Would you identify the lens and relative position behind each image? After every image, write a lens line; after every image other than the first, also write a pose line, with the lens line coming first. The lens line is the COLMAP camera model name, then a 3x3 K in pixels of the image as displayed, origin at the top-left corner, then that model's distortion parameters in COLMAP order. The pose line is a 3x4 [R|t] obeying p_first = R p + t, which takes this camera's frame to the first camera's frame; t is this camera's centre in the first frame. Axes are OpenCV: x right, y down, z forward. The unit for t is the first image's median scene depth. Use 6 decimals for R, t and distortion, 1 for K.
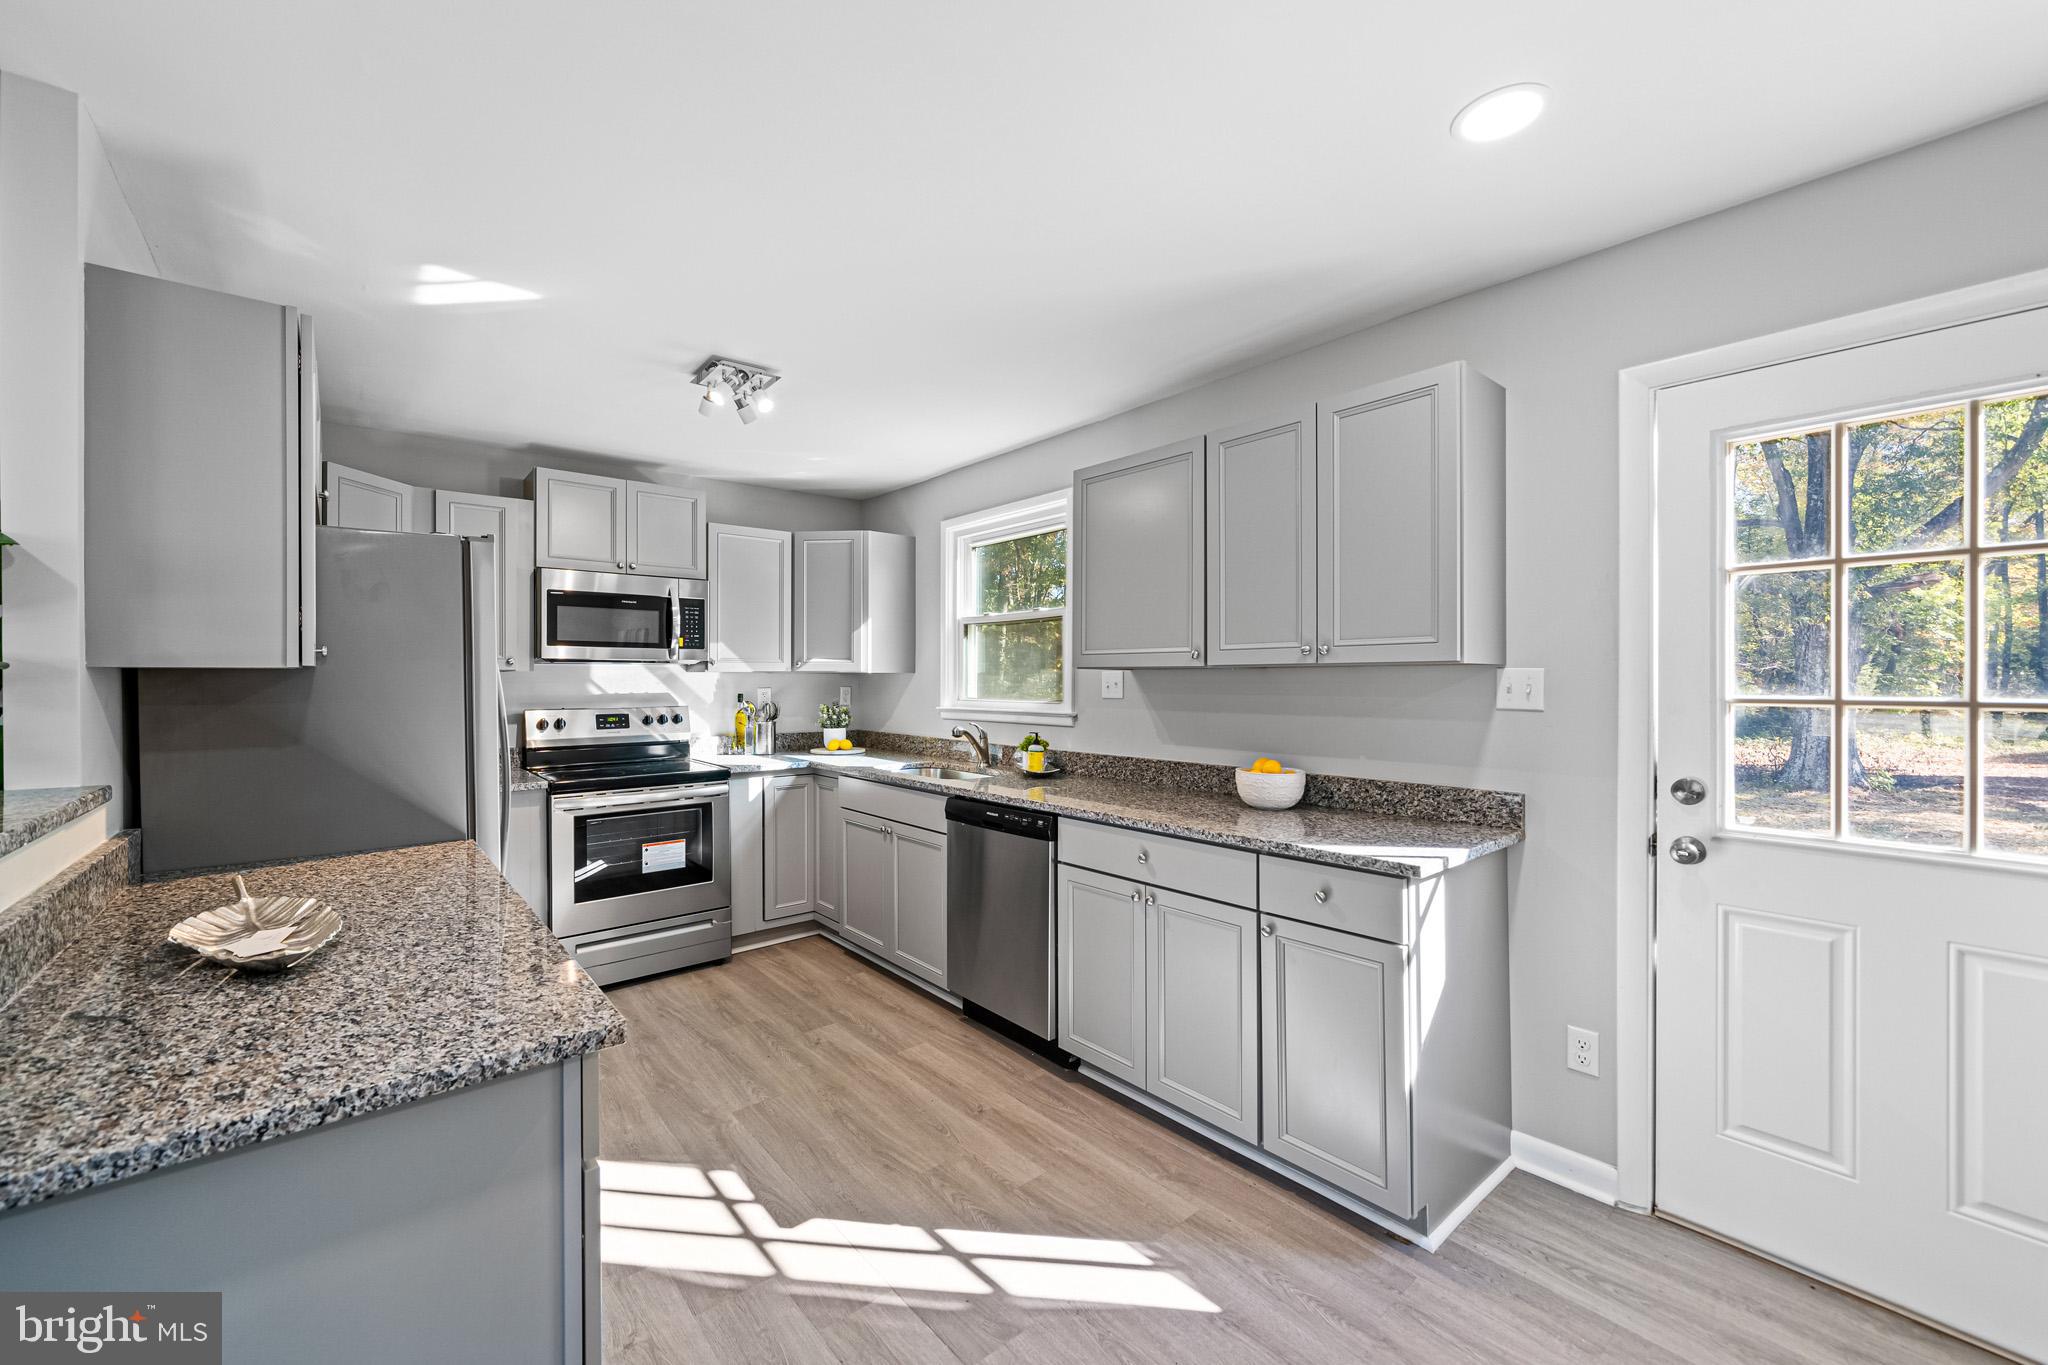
lens RADIAL K [[806.1, 0, 987.0], [0, 806.1, 670.8], [0, 0, 1]] dist [-0.002729, 0.000912]
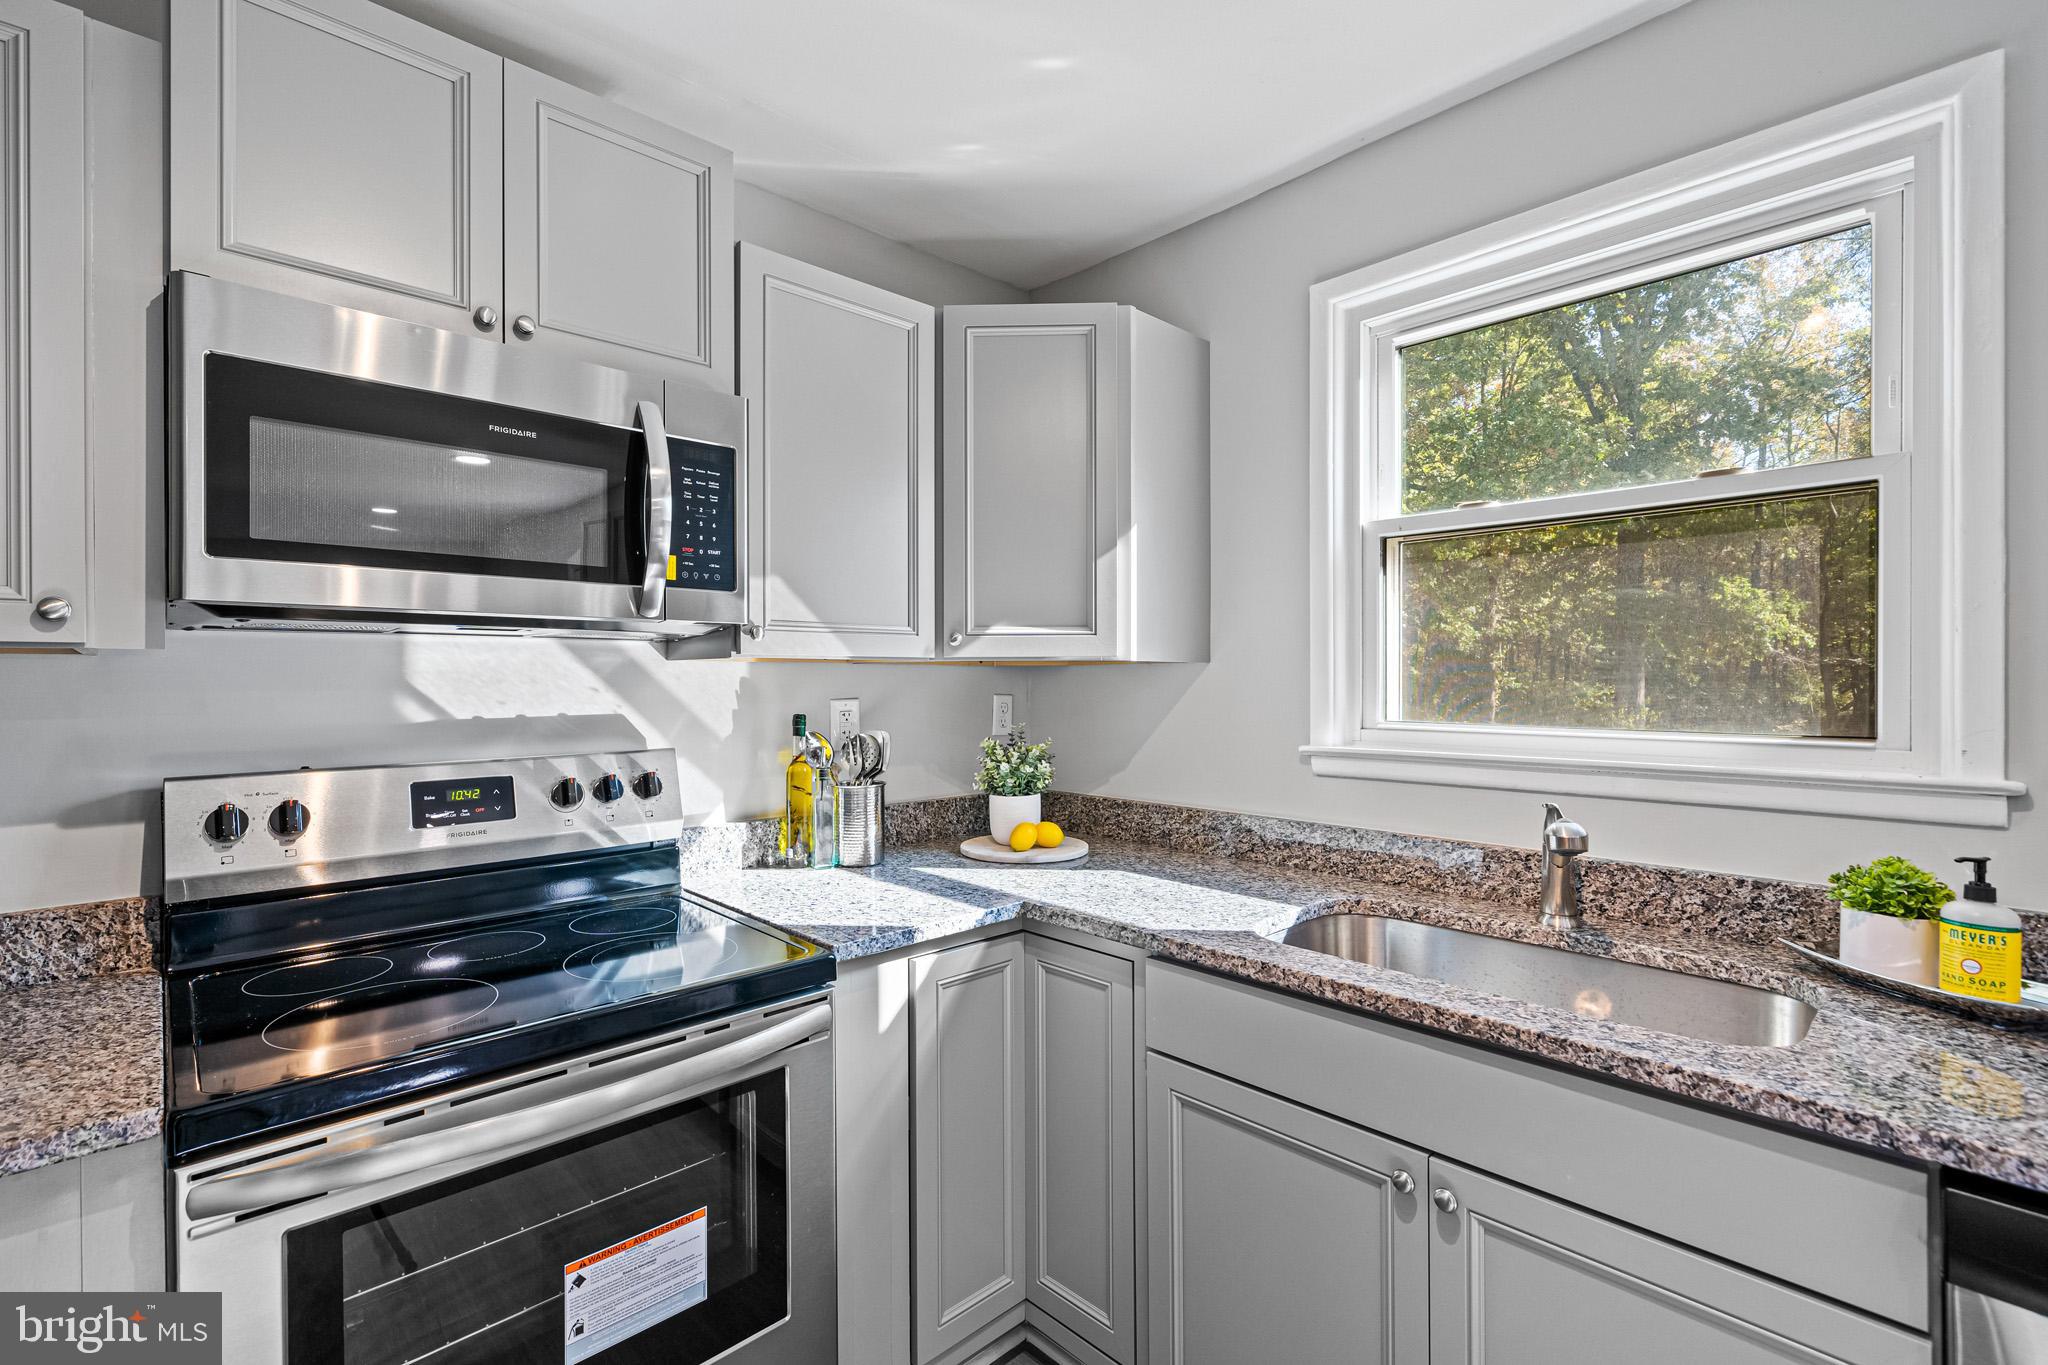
lens RADIAL K [[888.8, 0, 976.5], [0, 888.8, 672.9], [0, 0, 1]] dist [0.004321, 0.000193]
pose [[0.997796, -0.001699, 0.066334, -0.263702], [0.001501, 0.999994, 0.003032, 0.007190], [-0.066339, -0.002926, 0.997793, 0.589006]]
